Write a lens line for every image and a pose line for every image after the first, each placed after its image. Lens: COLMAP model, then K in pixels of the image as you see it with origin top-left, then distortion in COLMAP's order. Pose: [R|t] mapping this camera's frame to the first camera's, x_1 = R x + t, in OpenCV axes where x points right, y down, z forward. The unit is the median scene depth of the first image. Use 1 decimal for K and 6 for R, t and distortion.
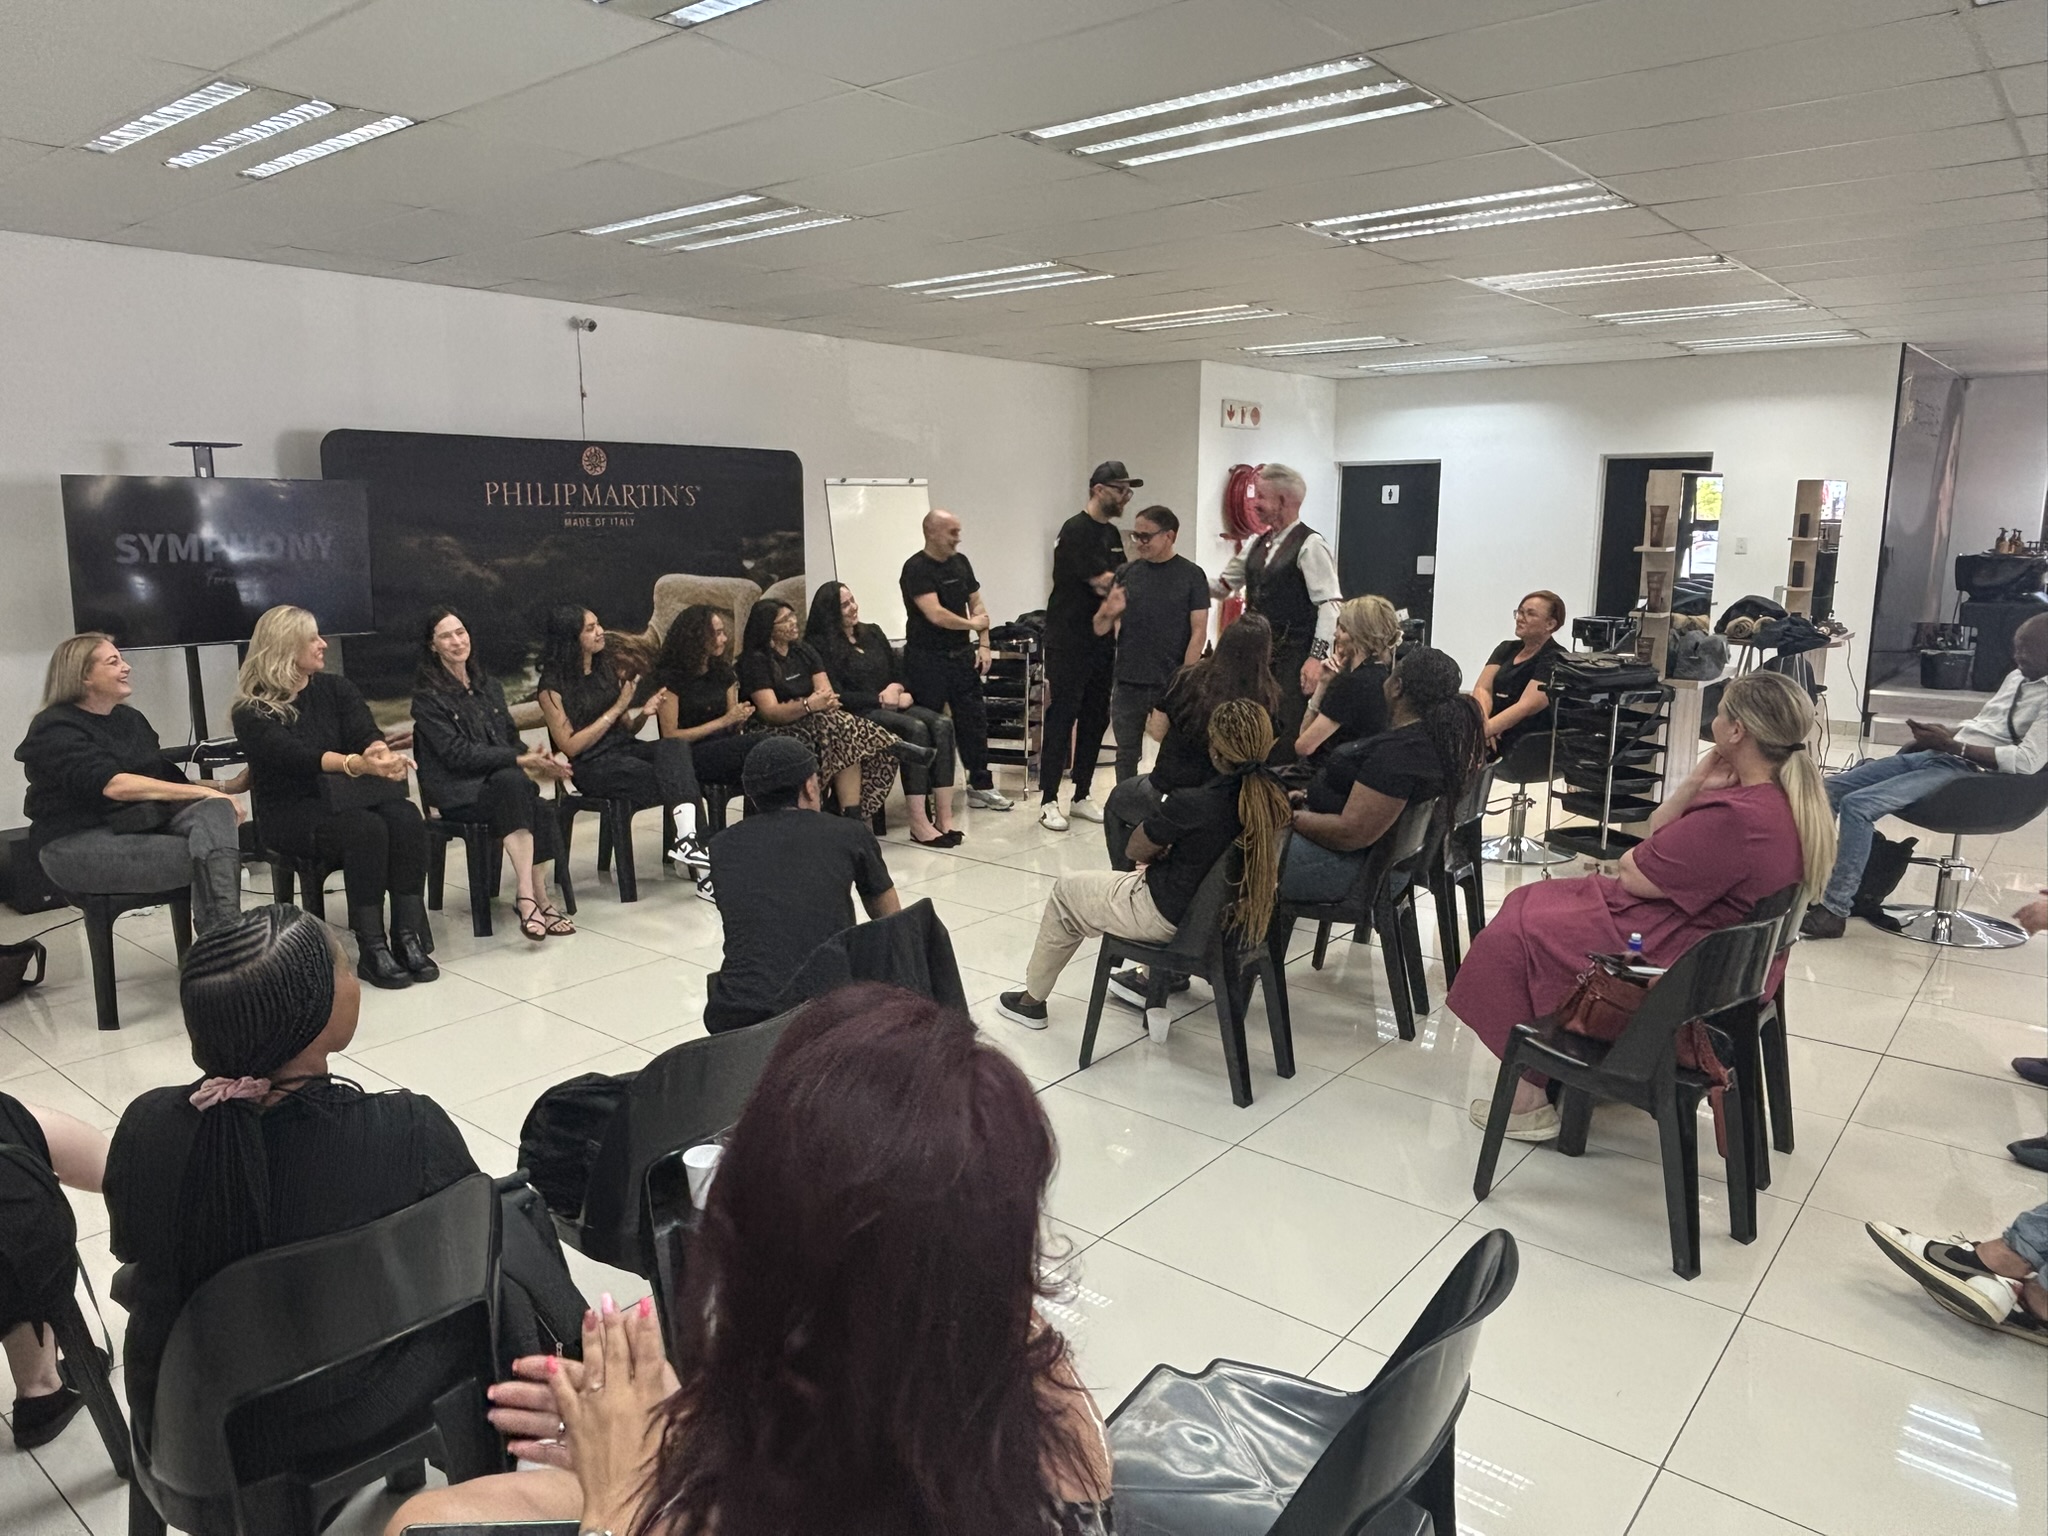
lens RADIAL K [[1397.1, 0, 1014.1], [0, 1397.1, 764.7], [0, 0, 1]] dist [0.022745, -0.013717]
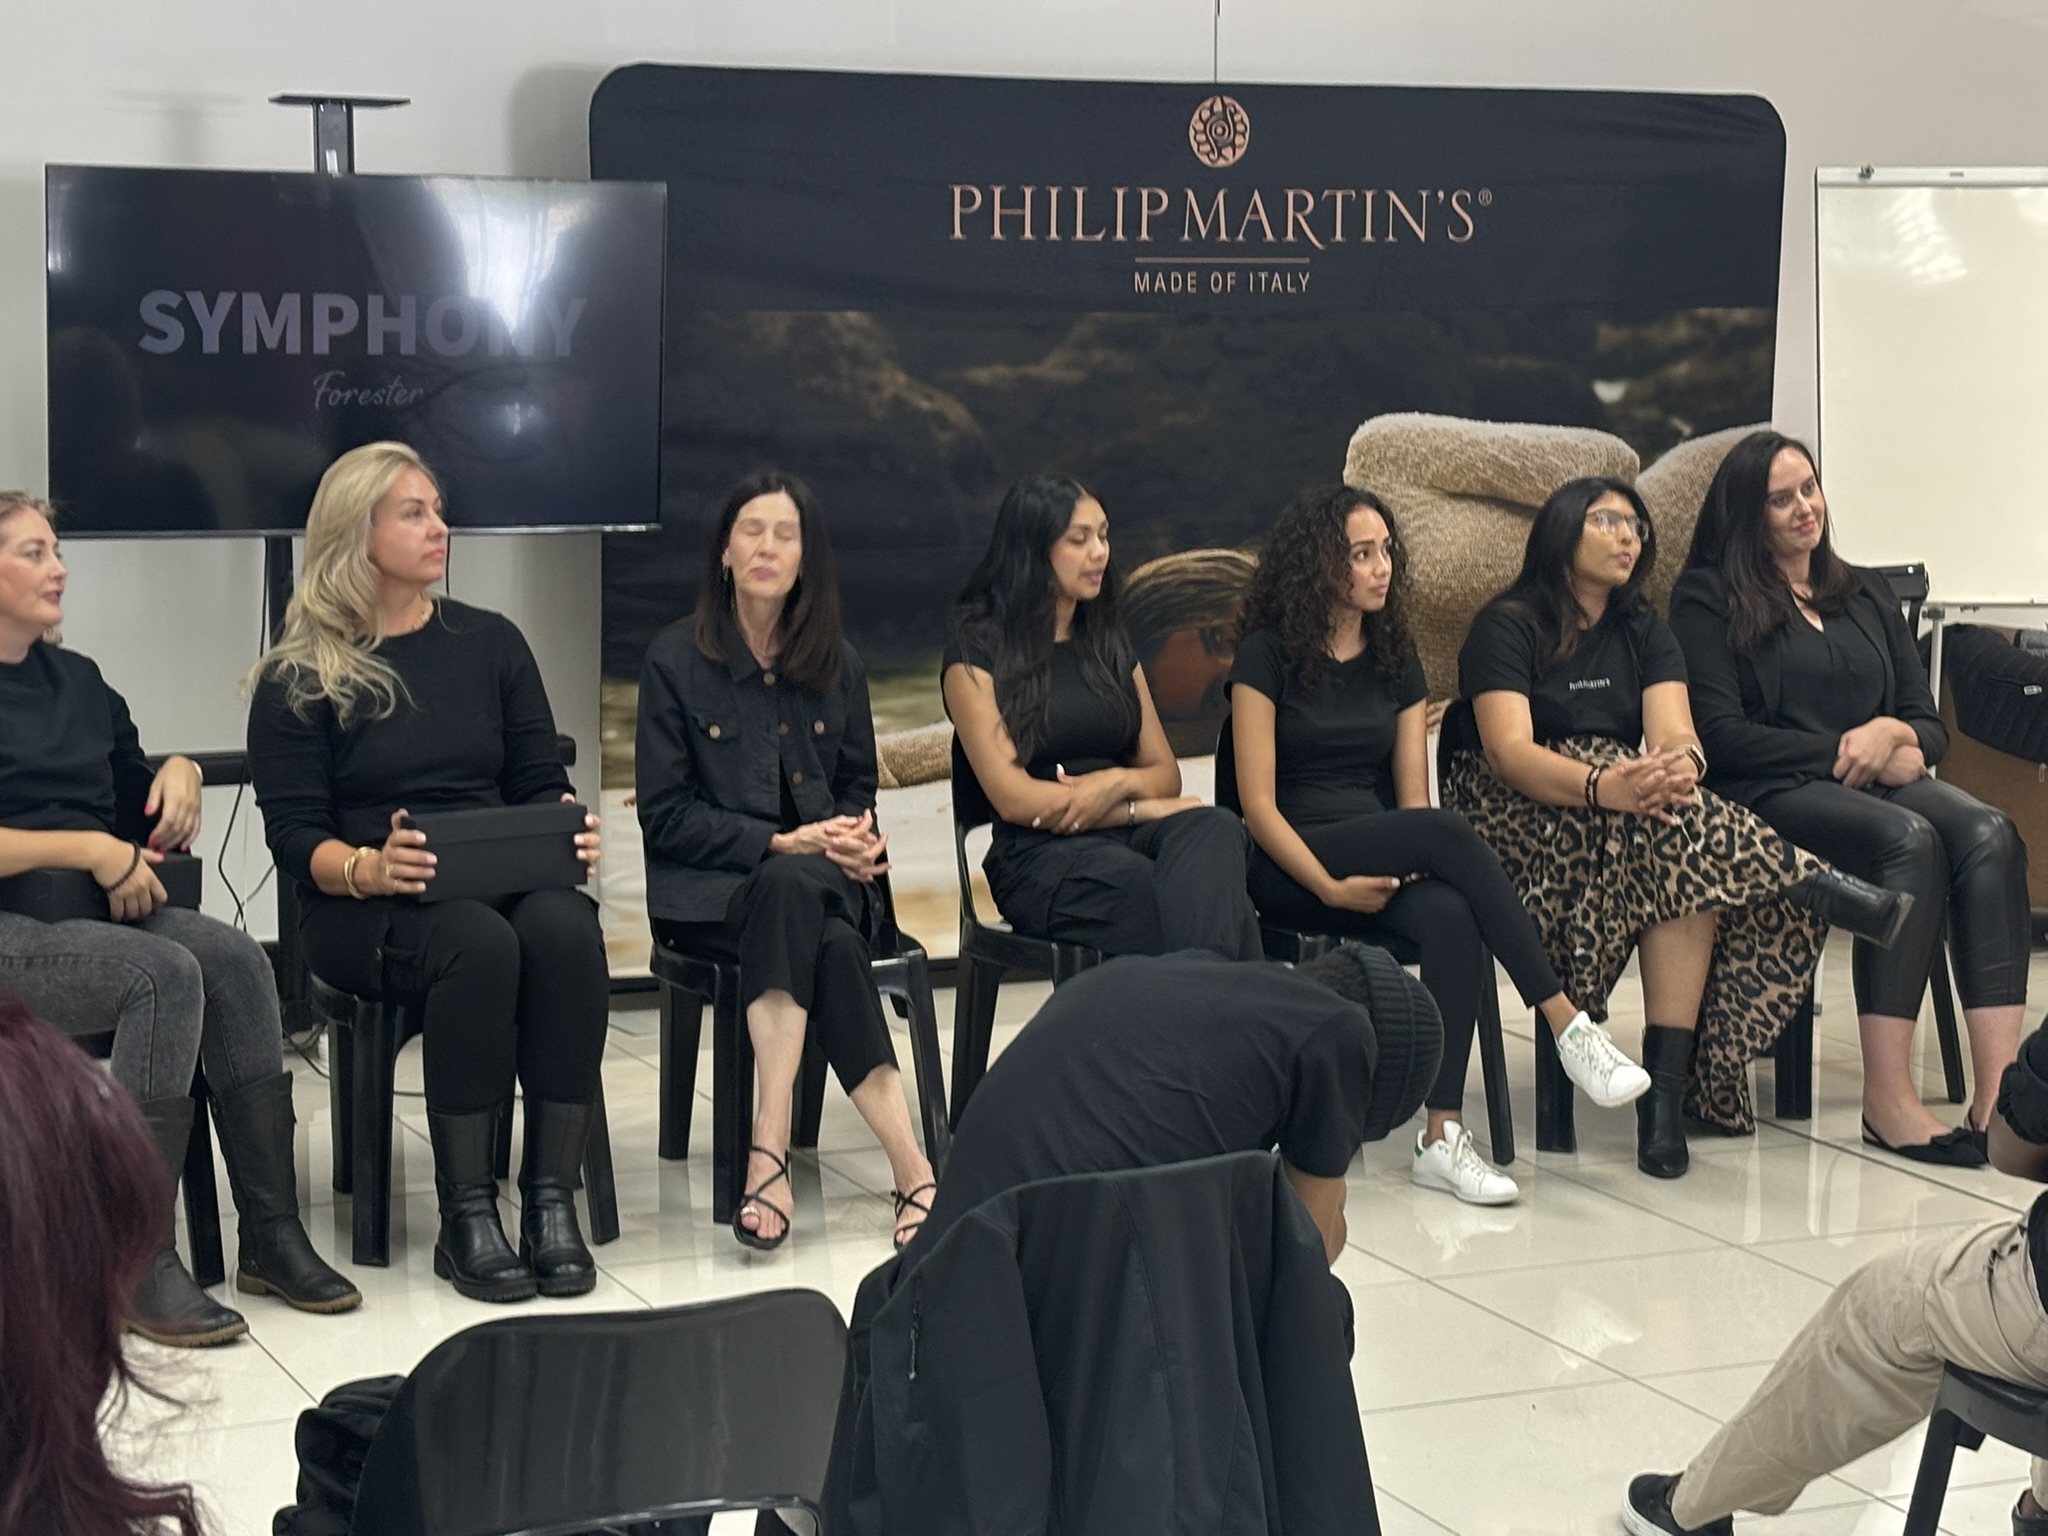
lens RADIAL K [[4036.0, 0, 1010.6], [0, 4036.0, 763.9], [0, 0, 1]] dist [0.198132, 0.000000]
pose [[0.897036, 0.062117, -0.437571, 0.188681], [-0.087352, 0.995462, -0.037760, 0.016320], [0.433240, 0.072095, 0.898391, -0.074167]]
